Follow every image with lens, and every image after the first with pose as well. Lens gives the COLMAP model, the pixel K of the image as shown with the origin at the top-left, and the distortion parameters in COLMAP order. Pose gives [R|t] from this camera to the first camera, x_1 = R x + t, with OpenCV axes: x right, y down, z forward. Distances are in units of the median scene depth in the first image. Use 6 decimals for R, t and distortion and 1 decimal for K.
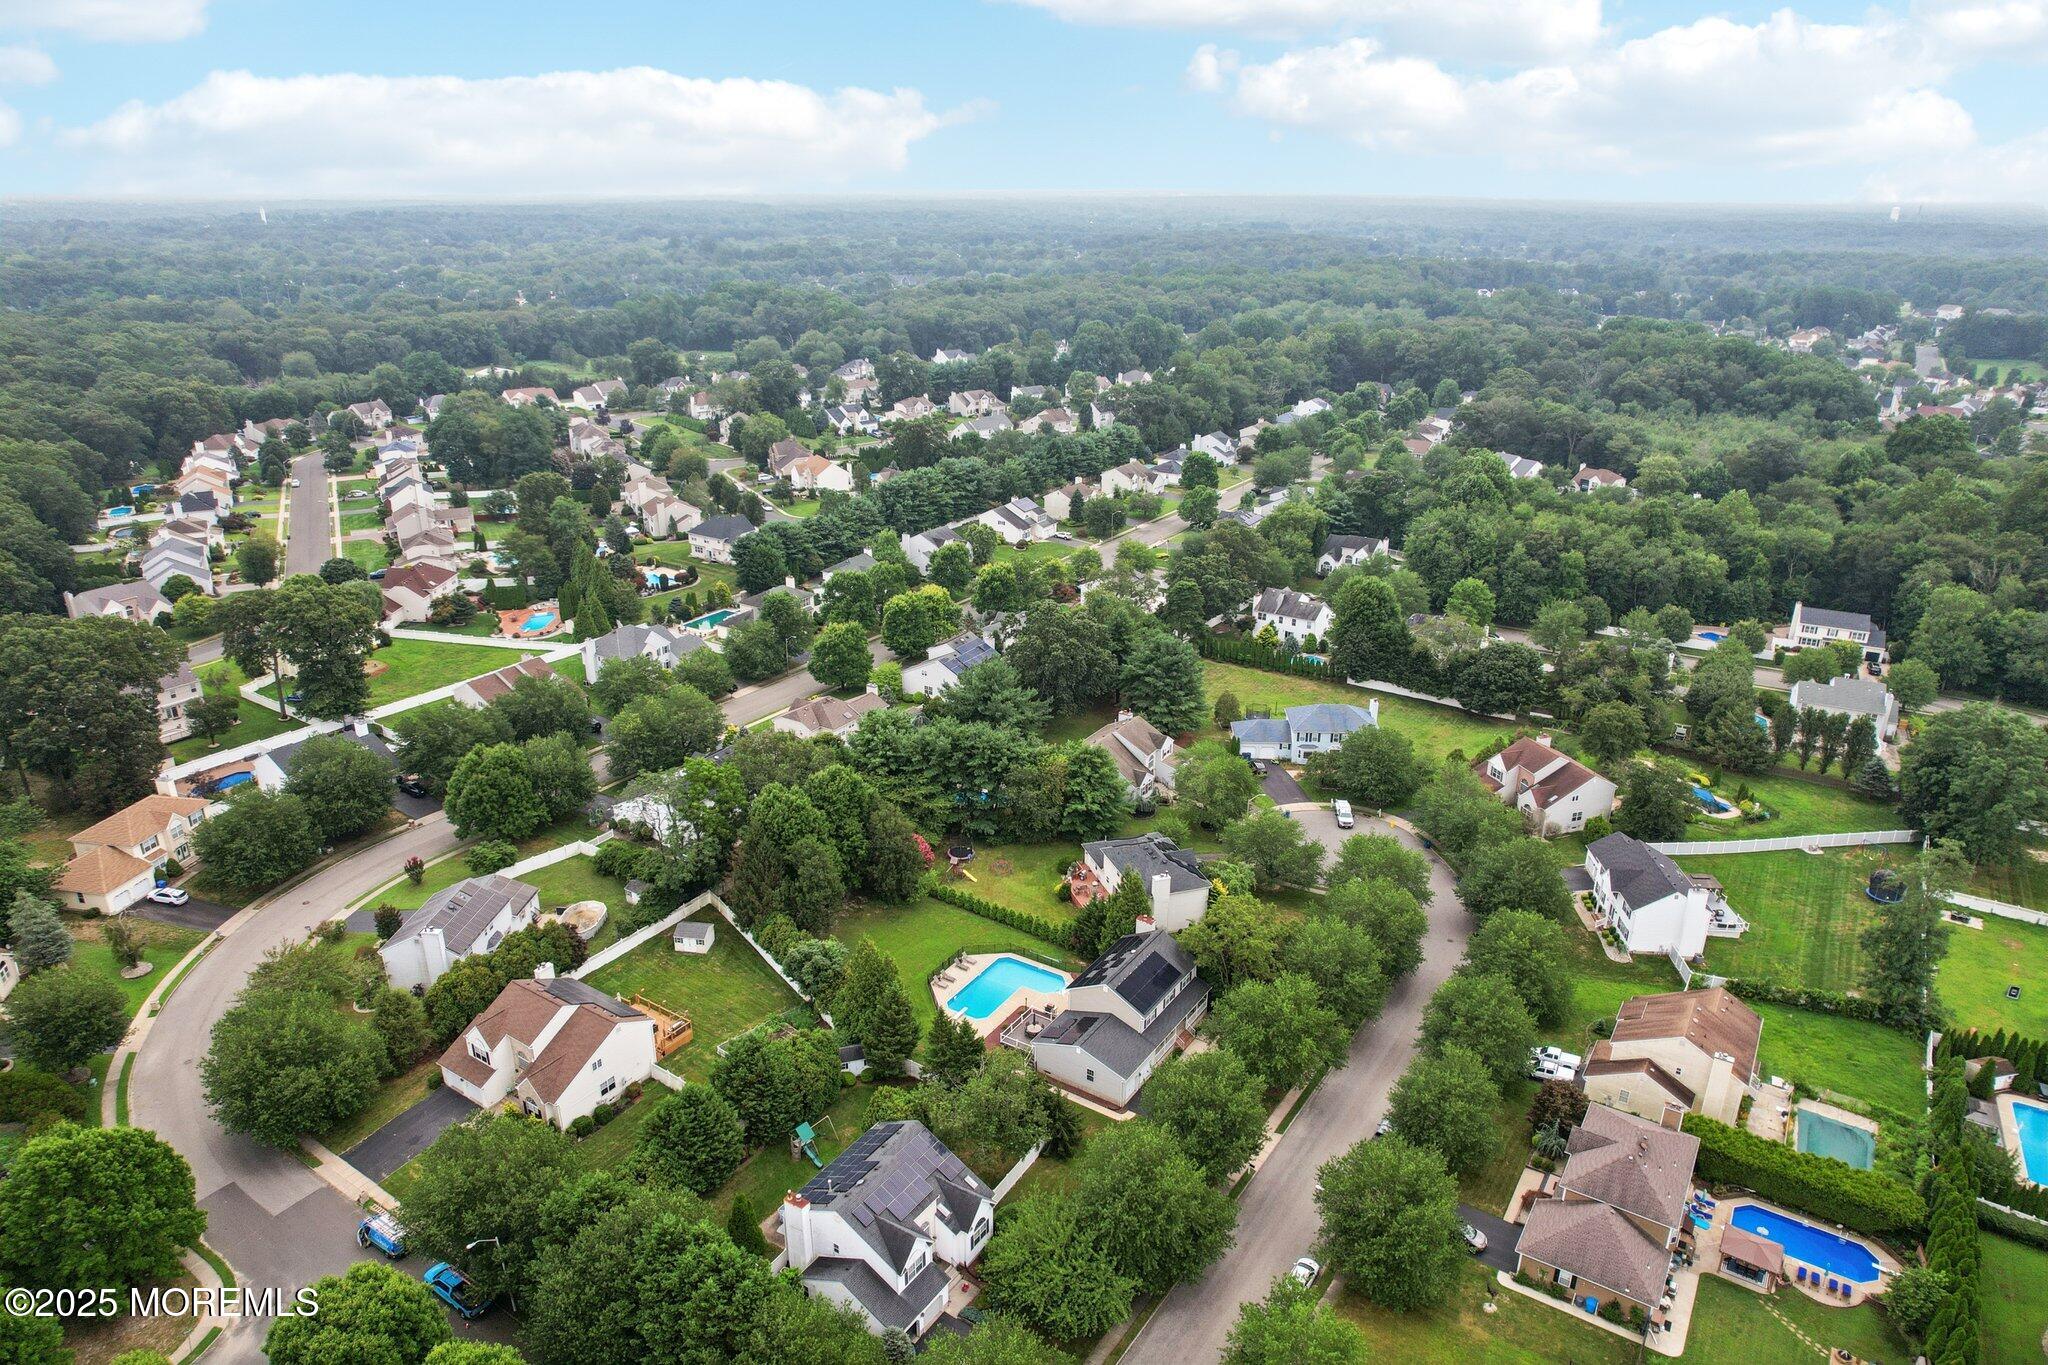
lens RADIAL K [[1284.3, 0, 1024.0], [0, 1284.3, 682.5], [0, 0, 1]] dist [-0.062579, 0.058478]
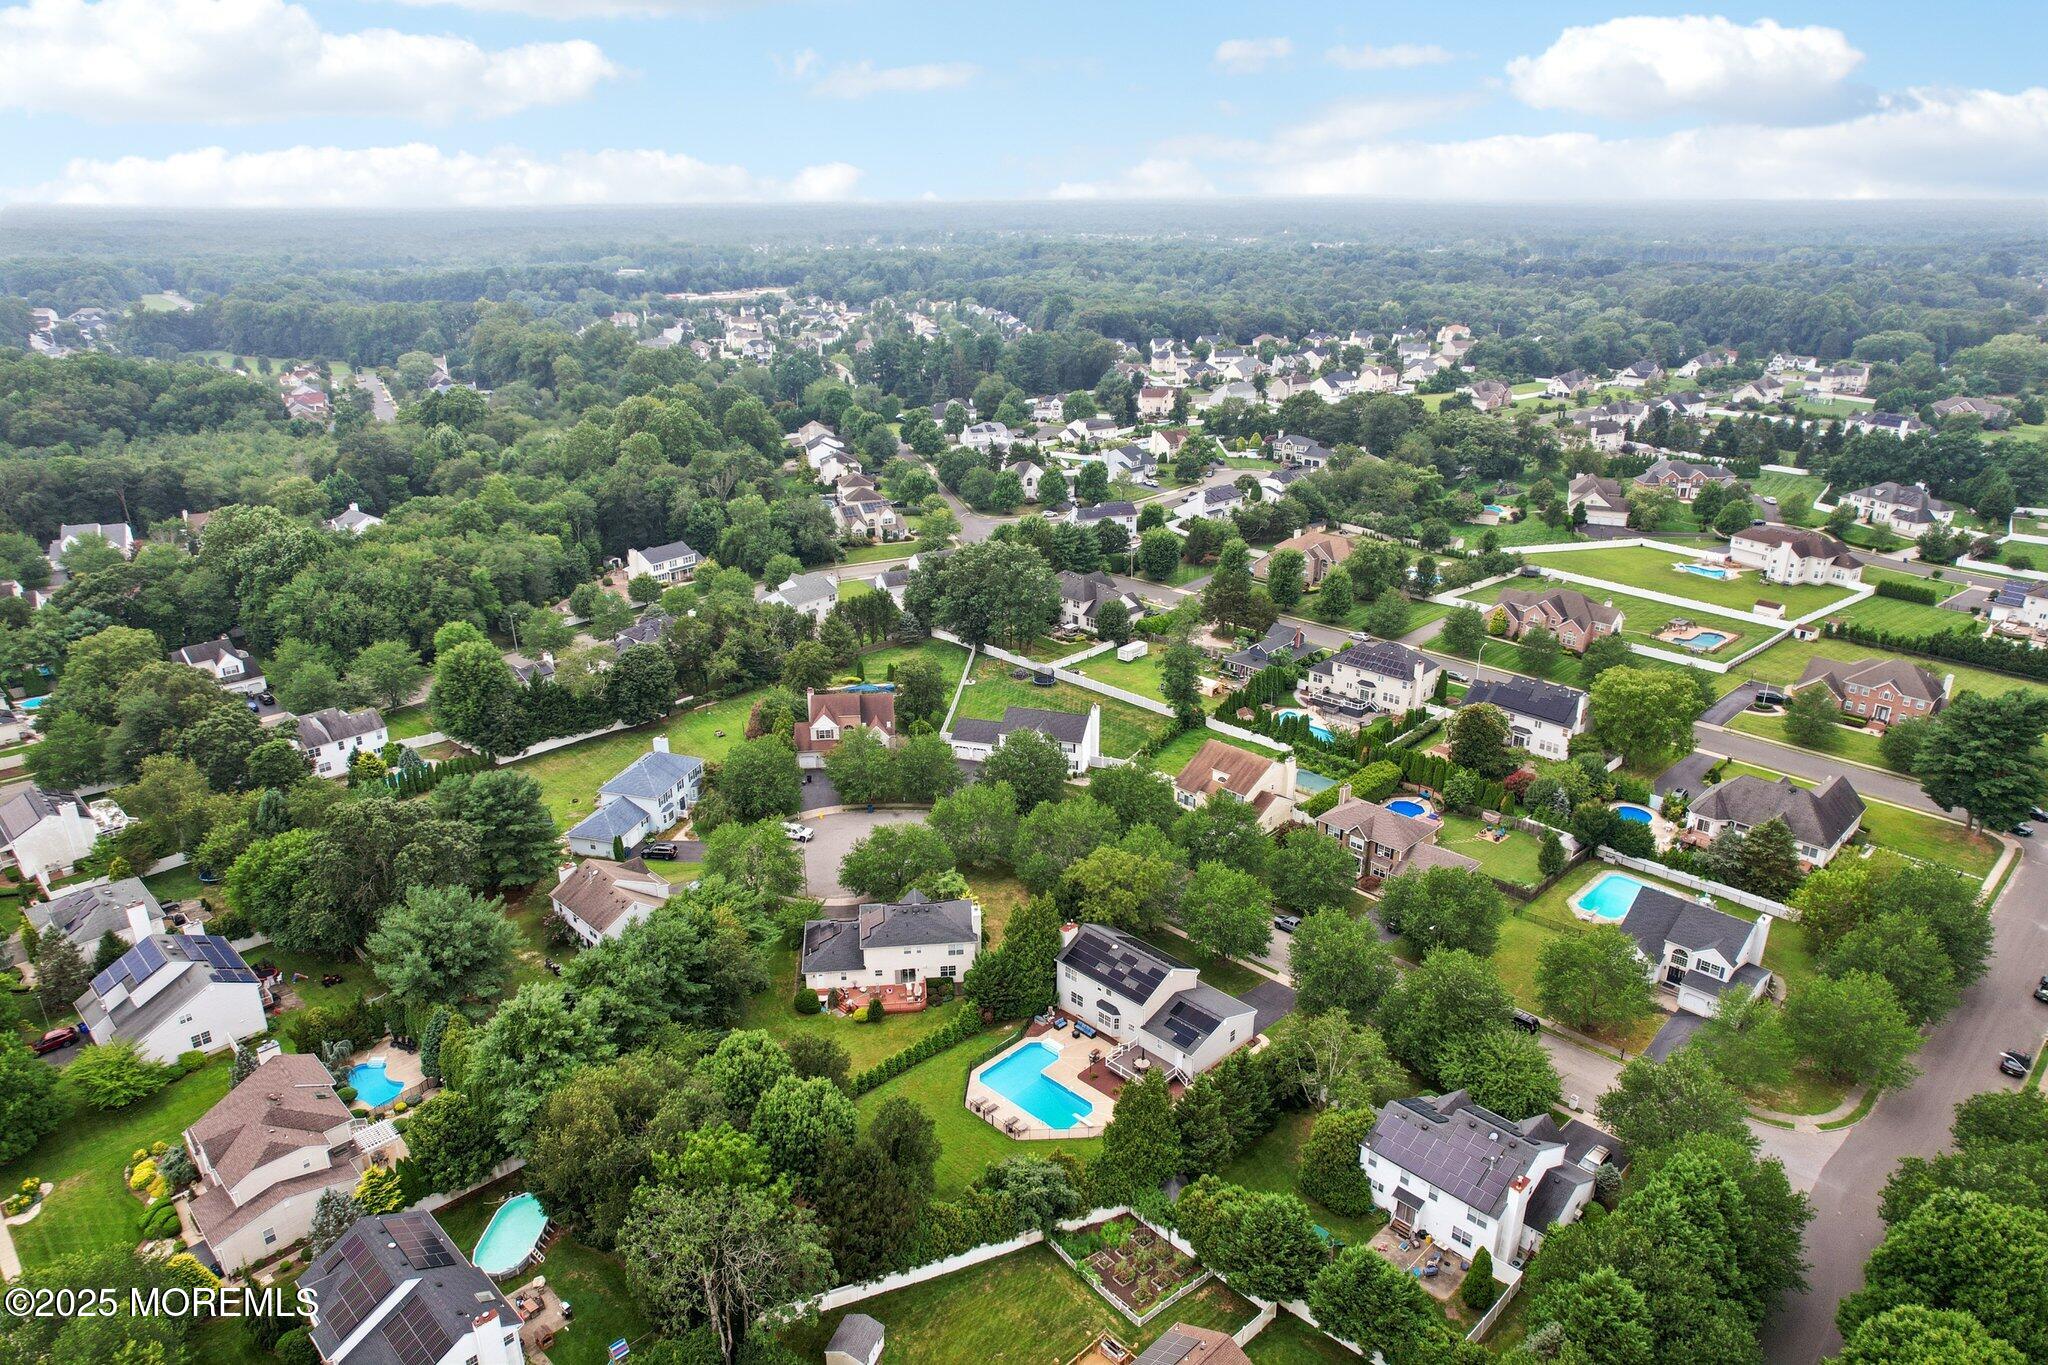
lens RADIAL K [[1307.8, 0, 1014.4], [0, 1307.8, 723.7], [0, 0, 1]] dist [-0.063857, 0.045951]
pose [[0.211202, -0.381522, 0.899908, -0.720315], [0.353799, 0.888087, 0.293476, -0.251734], [-0.911164, 0.256404, 0.322548, 0.634068]]
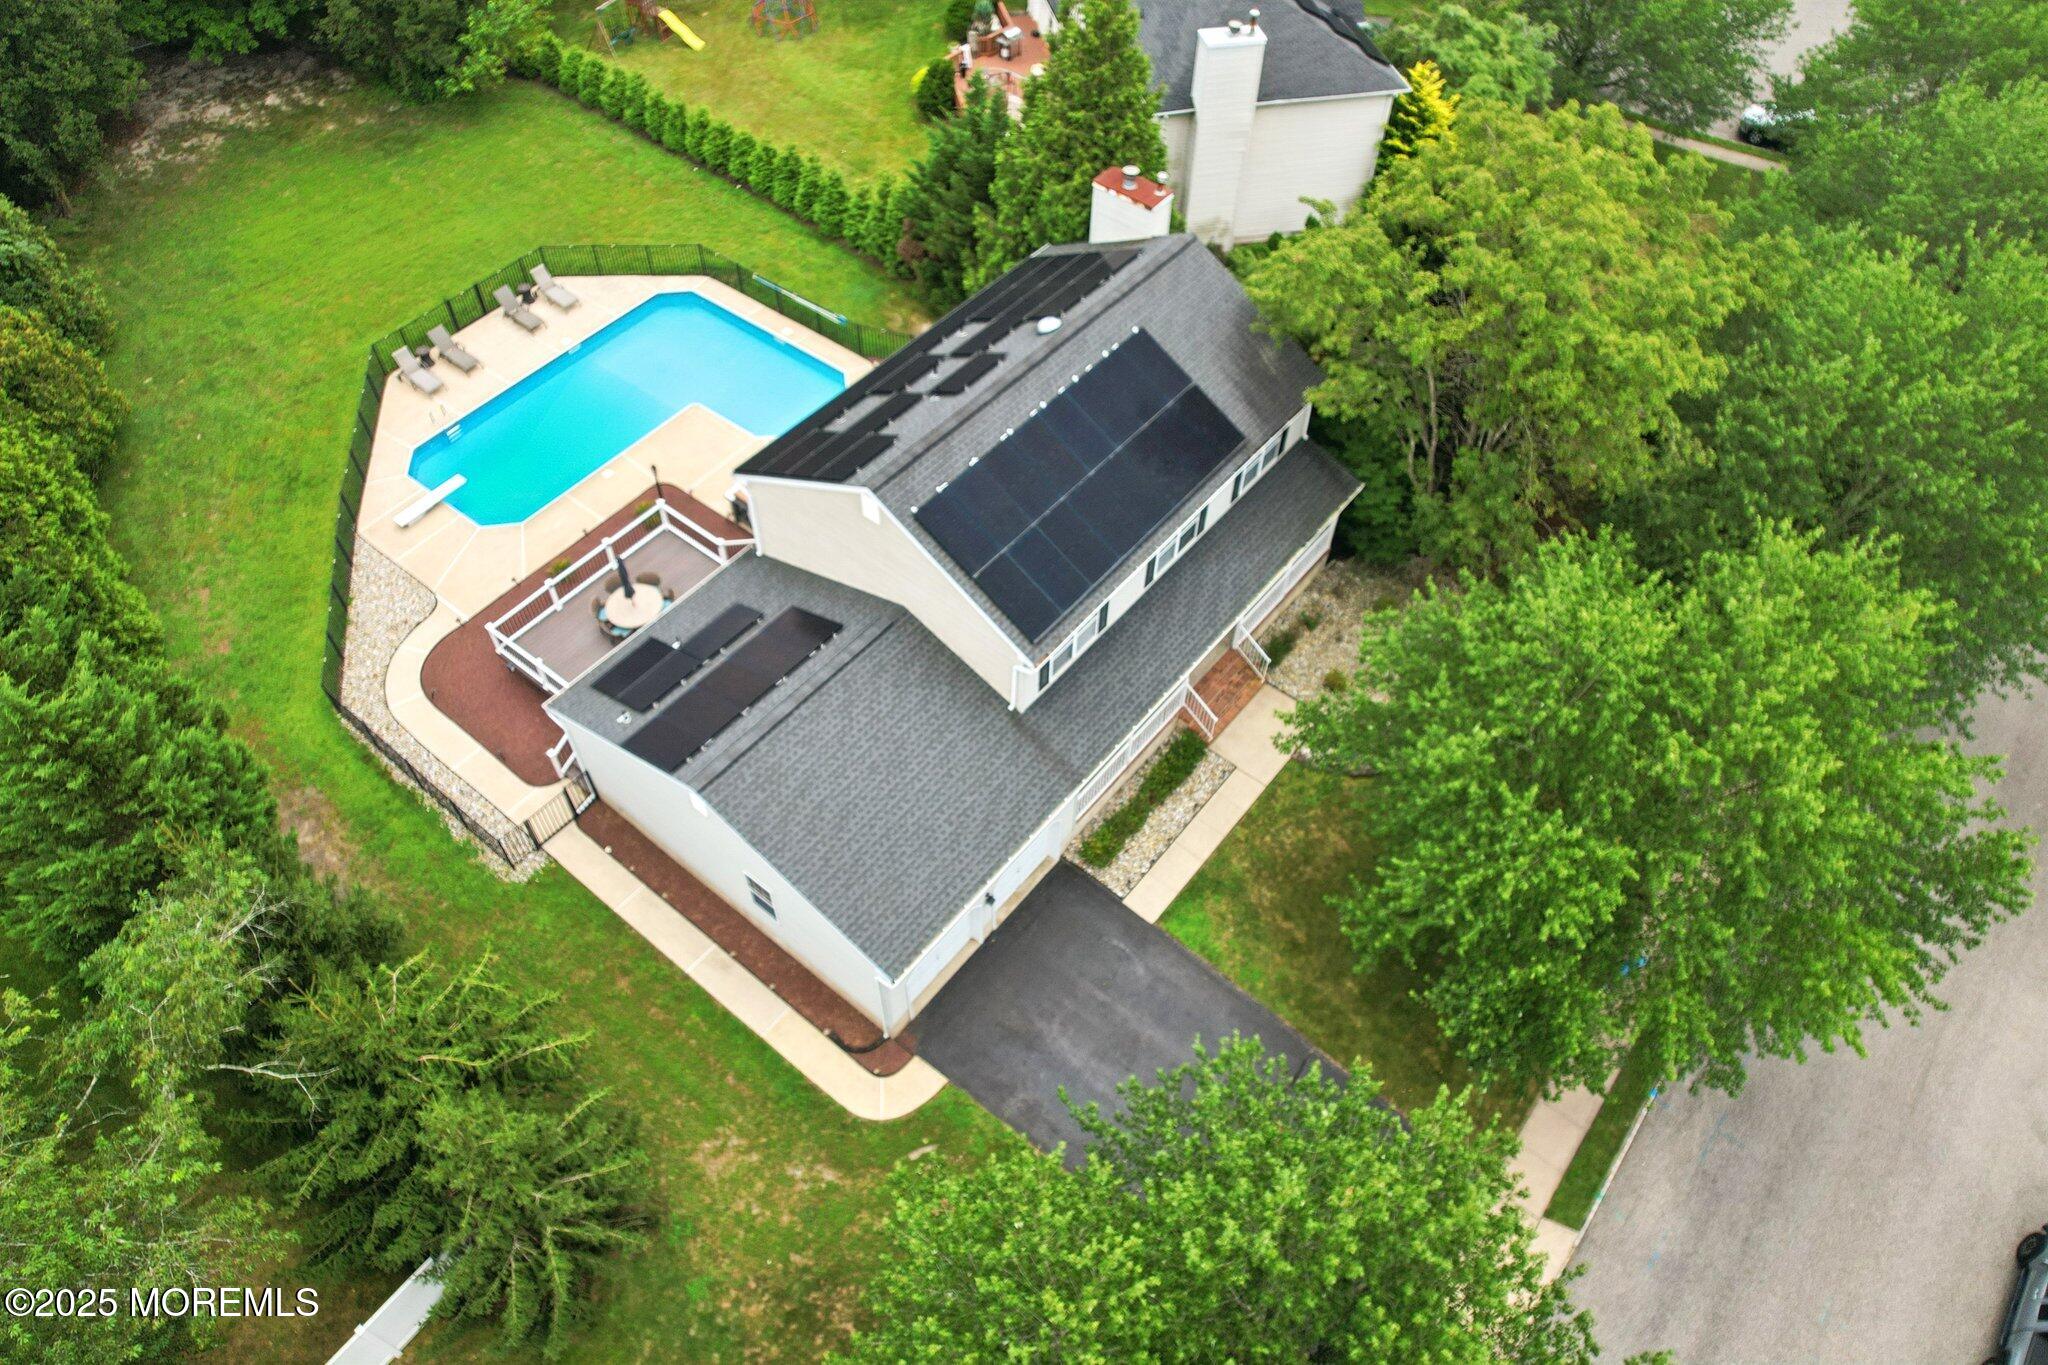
lens RADIAL K [[1284.3, 0, 1024.0], [0, 1284.3, 682.5], [0, 0, 1]] dist [-0.062579, 0.058478]
pose [[0.995079, 0.086675, -0.048017, 0.090195], [-0.048746, 0.850111, 0.524343, 0.133111], [0.086267, -0.519422, 0.850152, 0.711843]]
